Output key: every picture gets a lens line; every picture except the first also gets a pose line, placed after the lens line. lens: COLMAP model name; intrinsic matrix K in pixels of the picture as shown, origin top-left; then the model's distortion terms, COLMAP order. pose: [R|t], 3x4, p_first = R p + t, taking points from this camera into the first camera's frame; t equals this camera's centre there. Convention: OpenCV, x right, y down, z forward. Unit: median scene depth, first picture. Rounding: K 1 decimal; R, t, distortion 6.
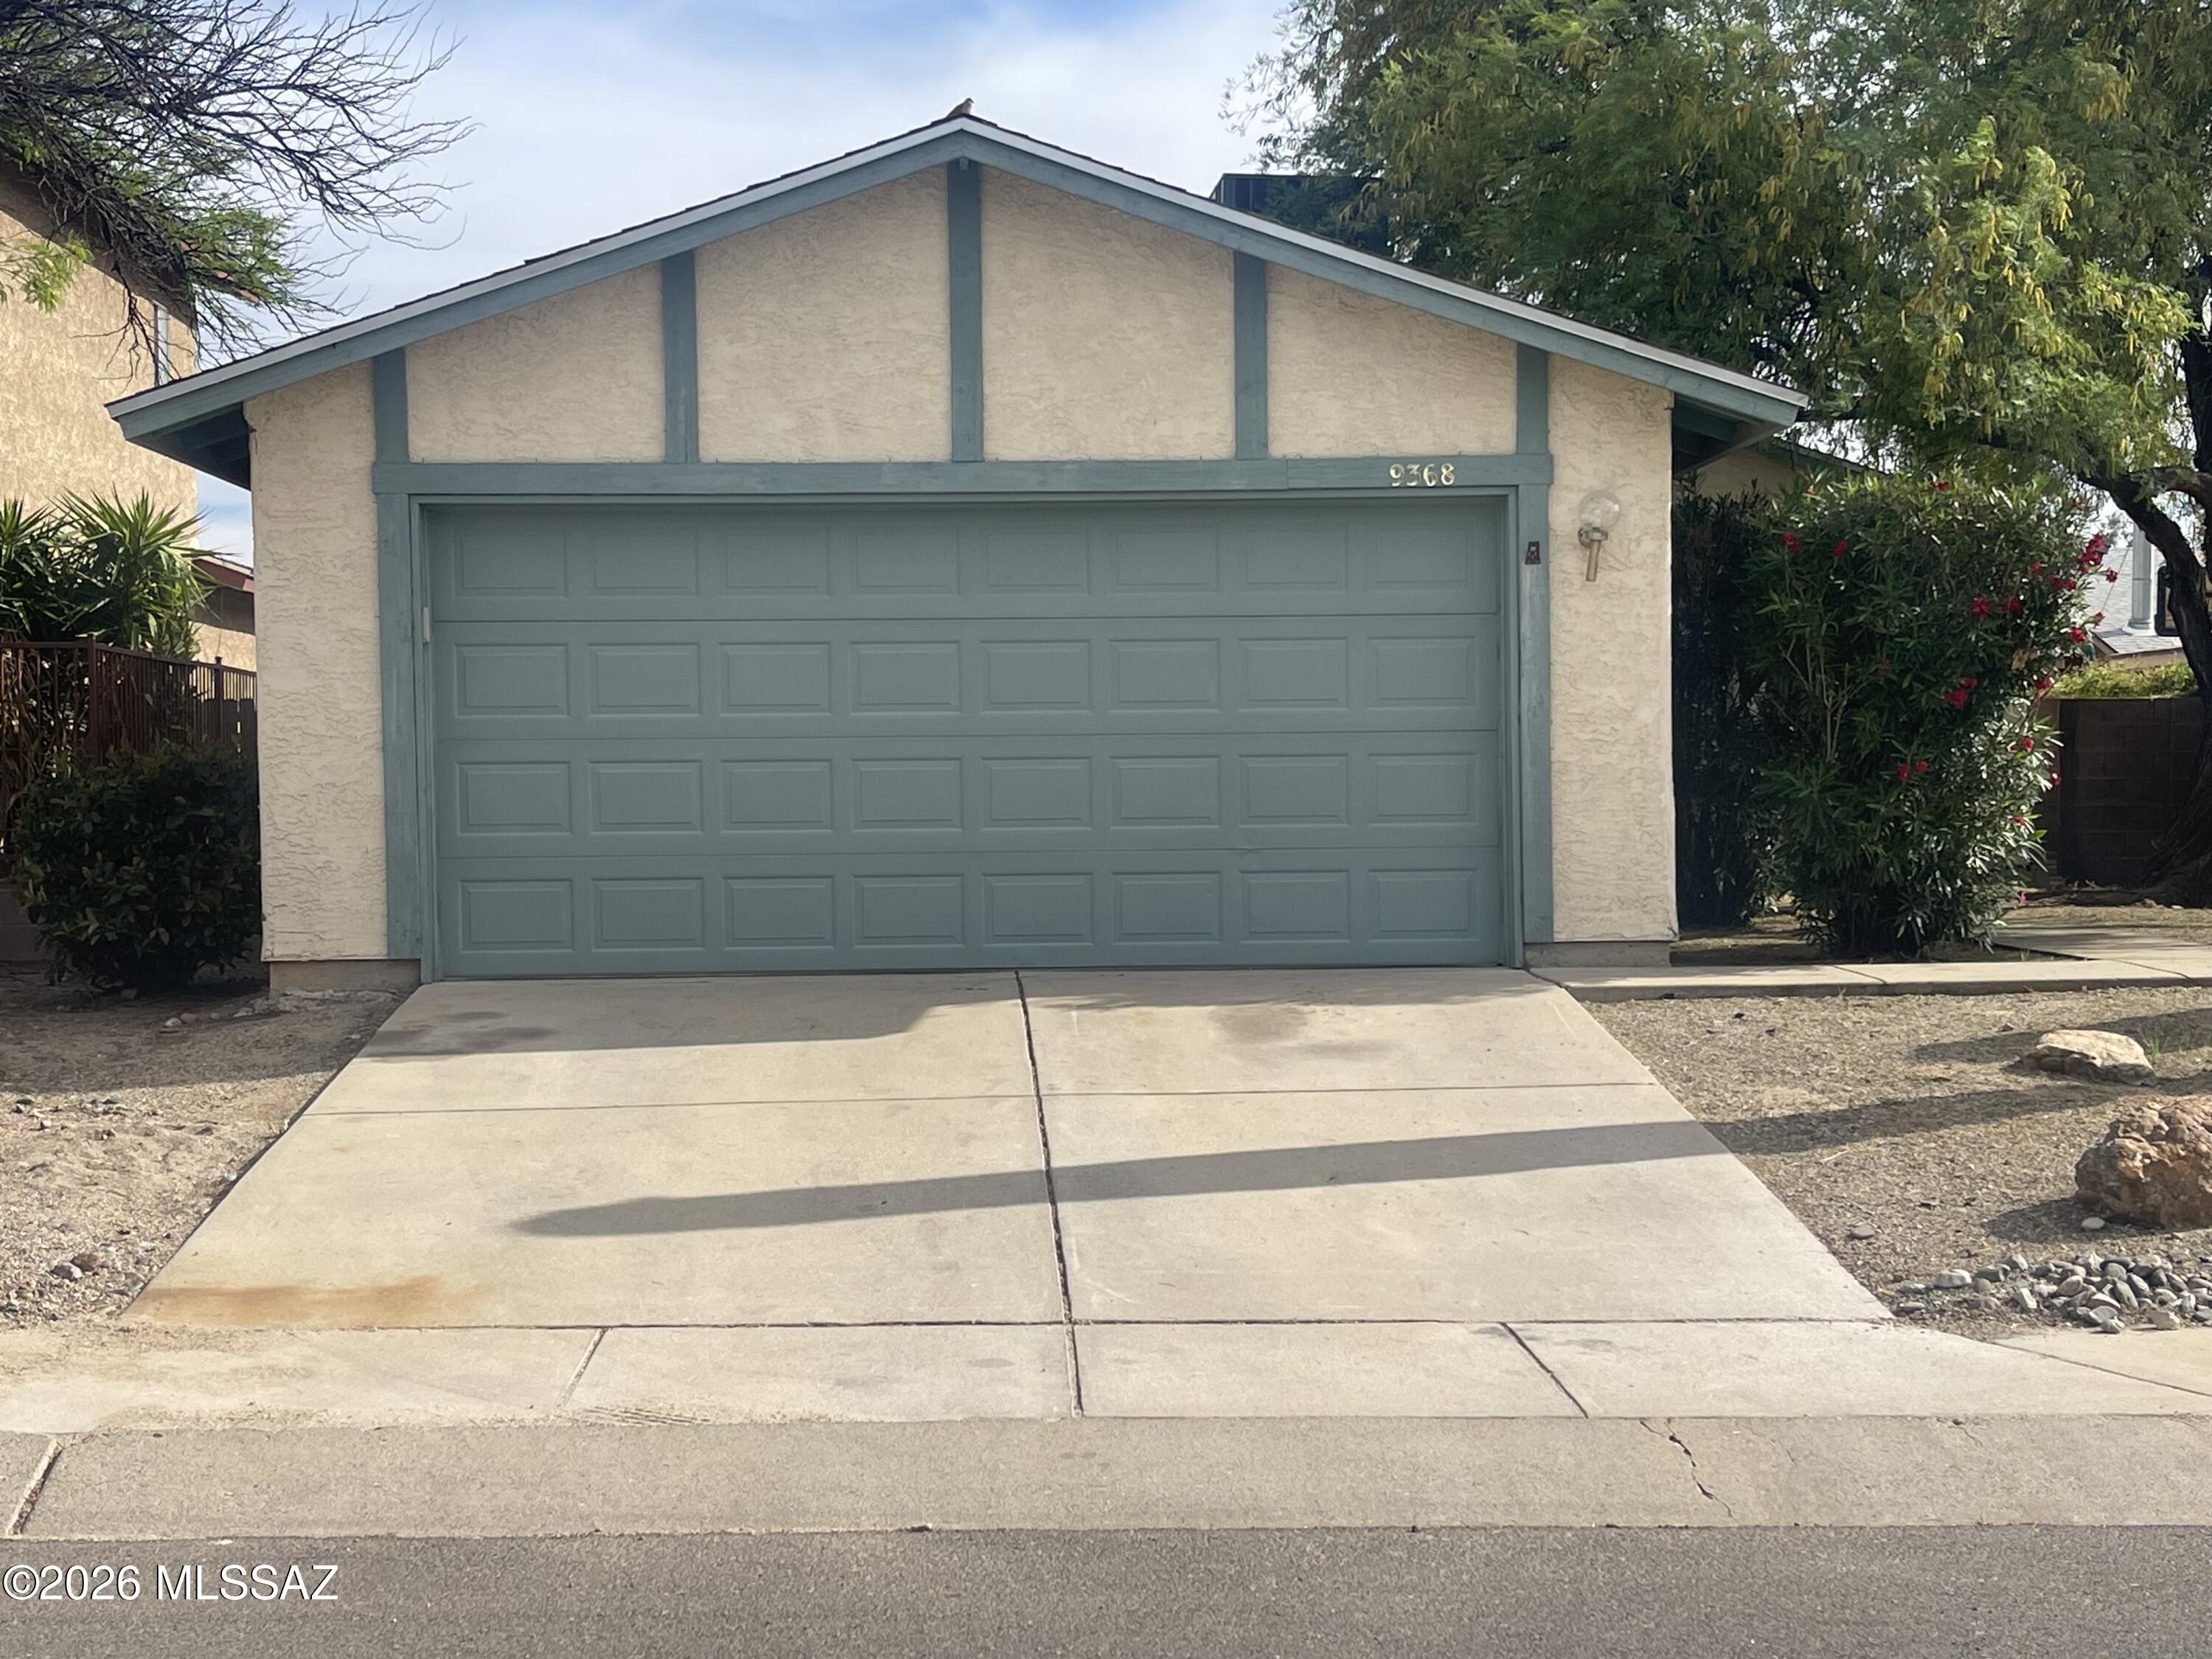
lens RADIAL K [[3032.6, 0, 1106.1], [0, 3032.6, 829.5], [0, 0, 1]] dist [0.052028, 0.000000]
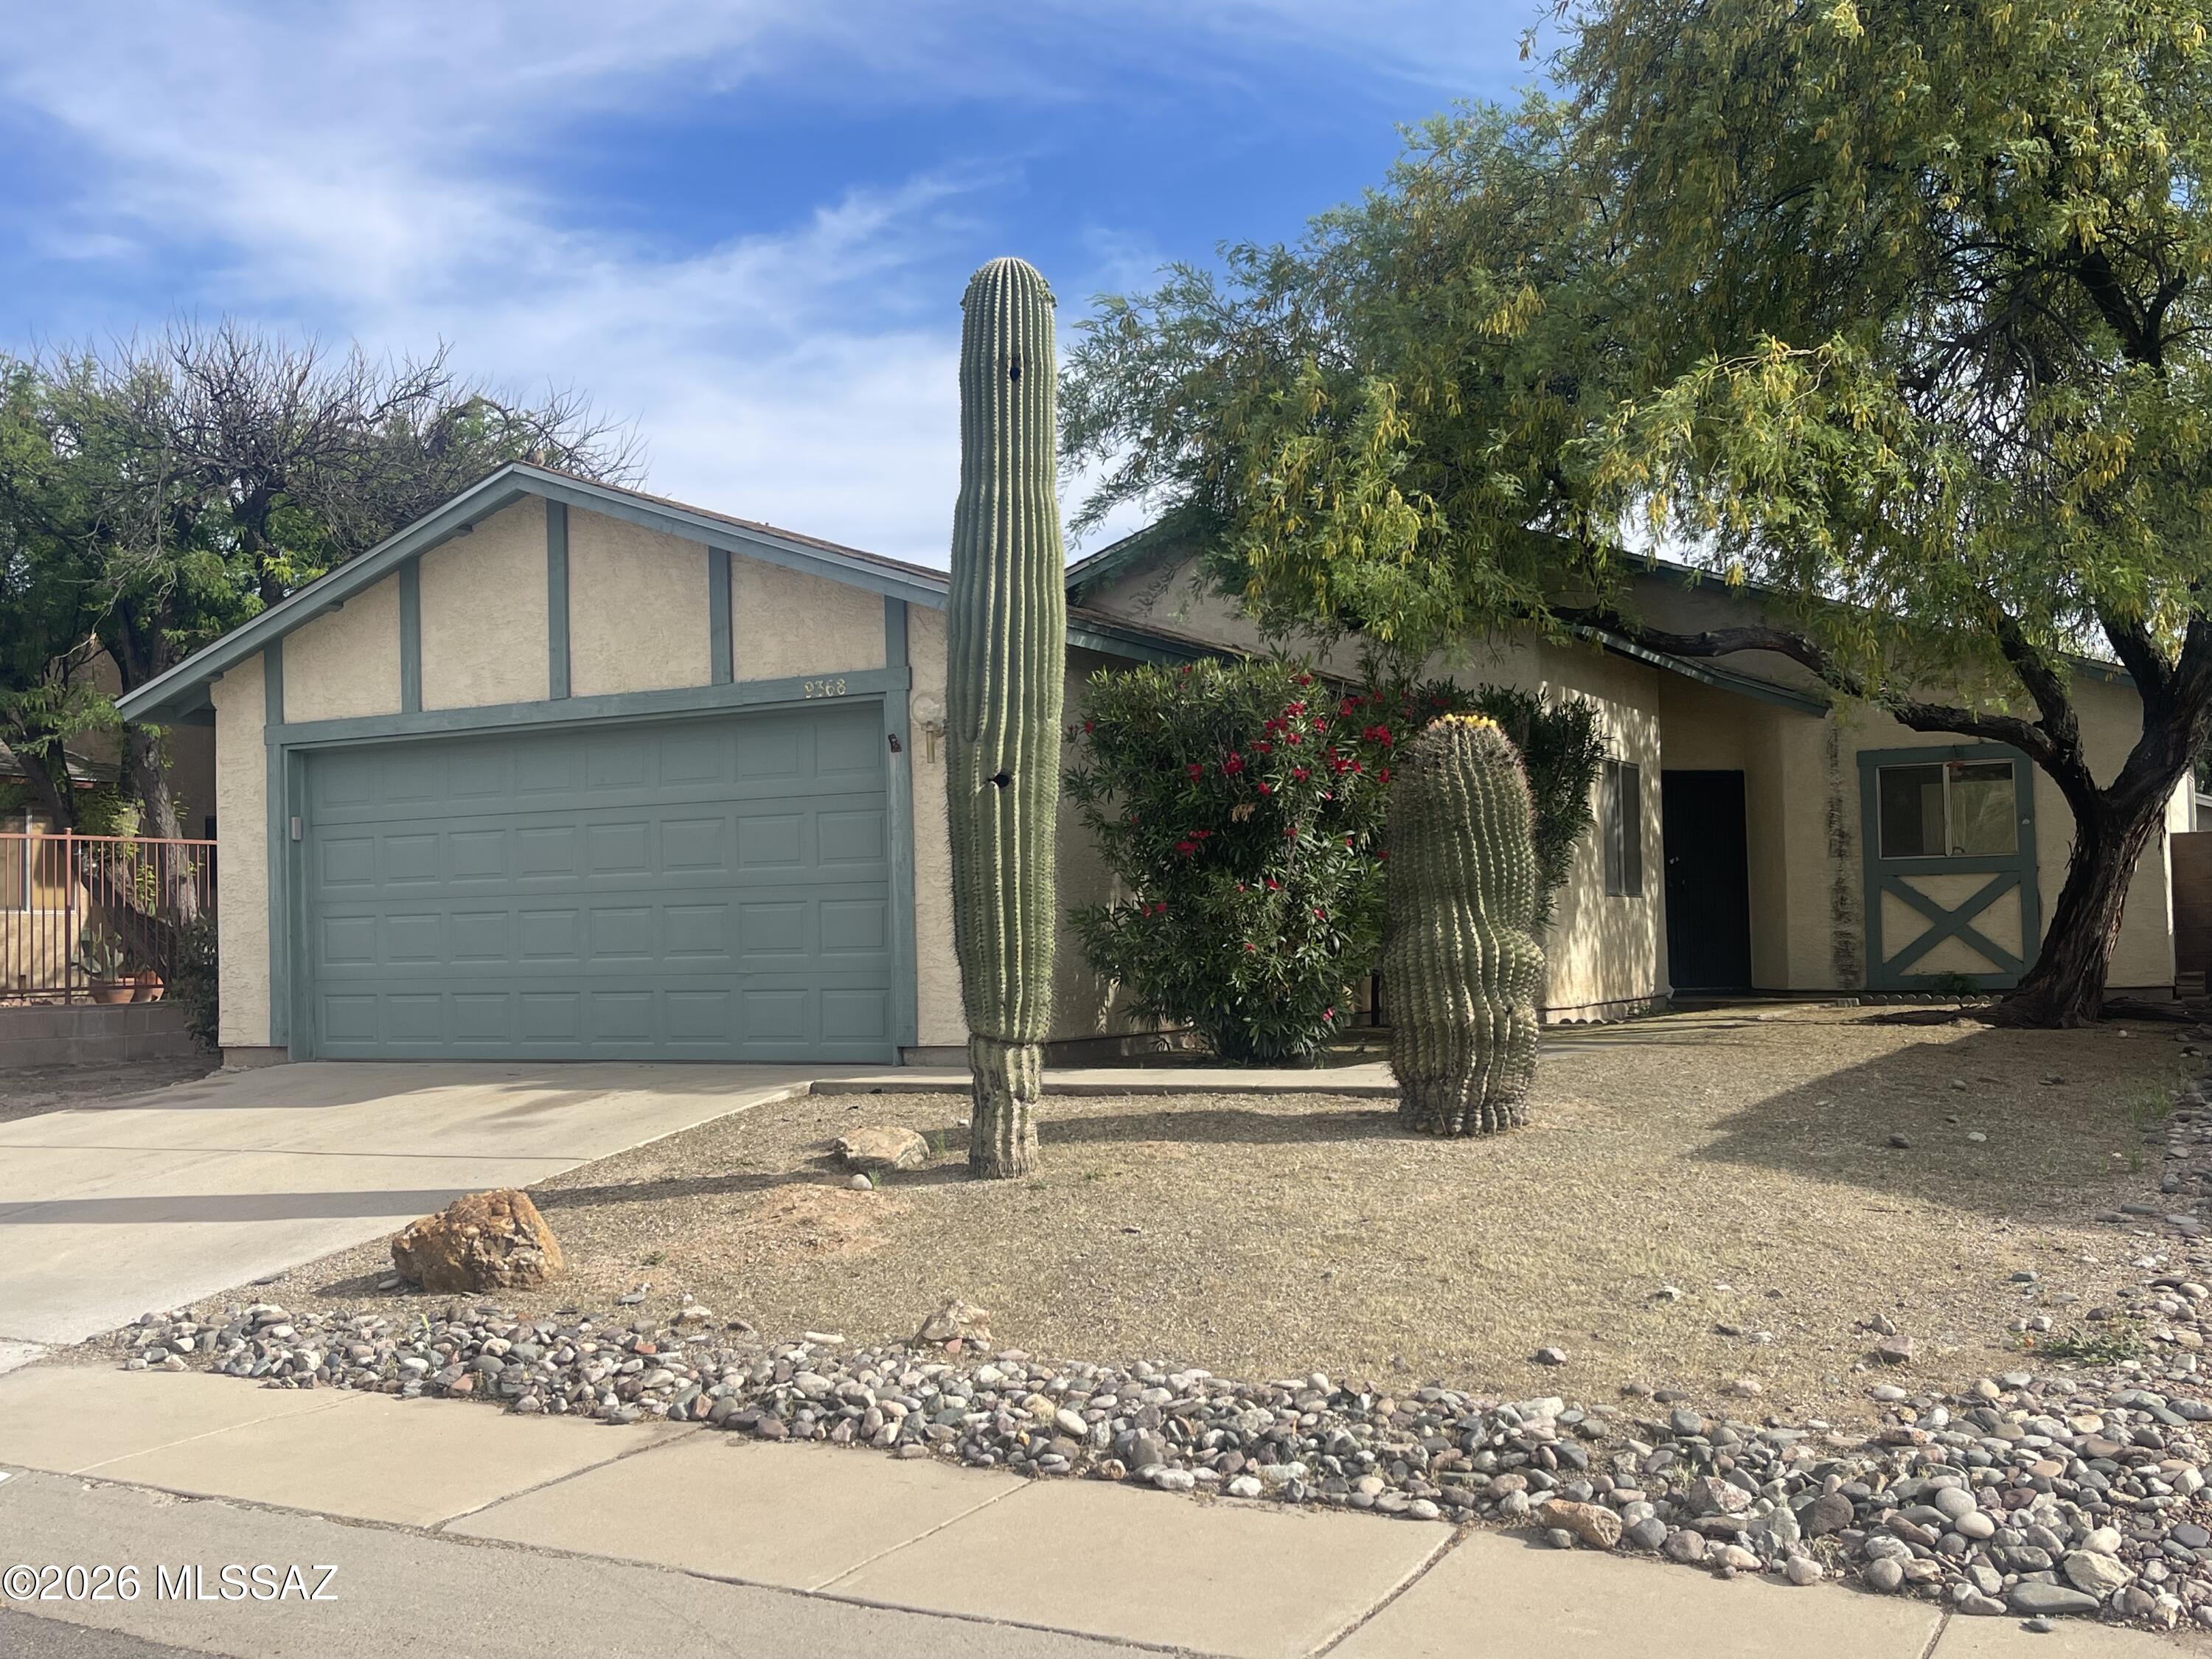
lens RADIAL K [[2176.6, 0, 1105.1], [0, 2176.6, 832.4], [0, 0, 1]] dist [0.019981, 0.000000]
pose [[0.874535, -0.032339, -0.483883, 0.664107], [0.006335, 0.998451, -0.055280, -0.001661], [0.484921, 0.045279, 0.873385, 0.238332]]
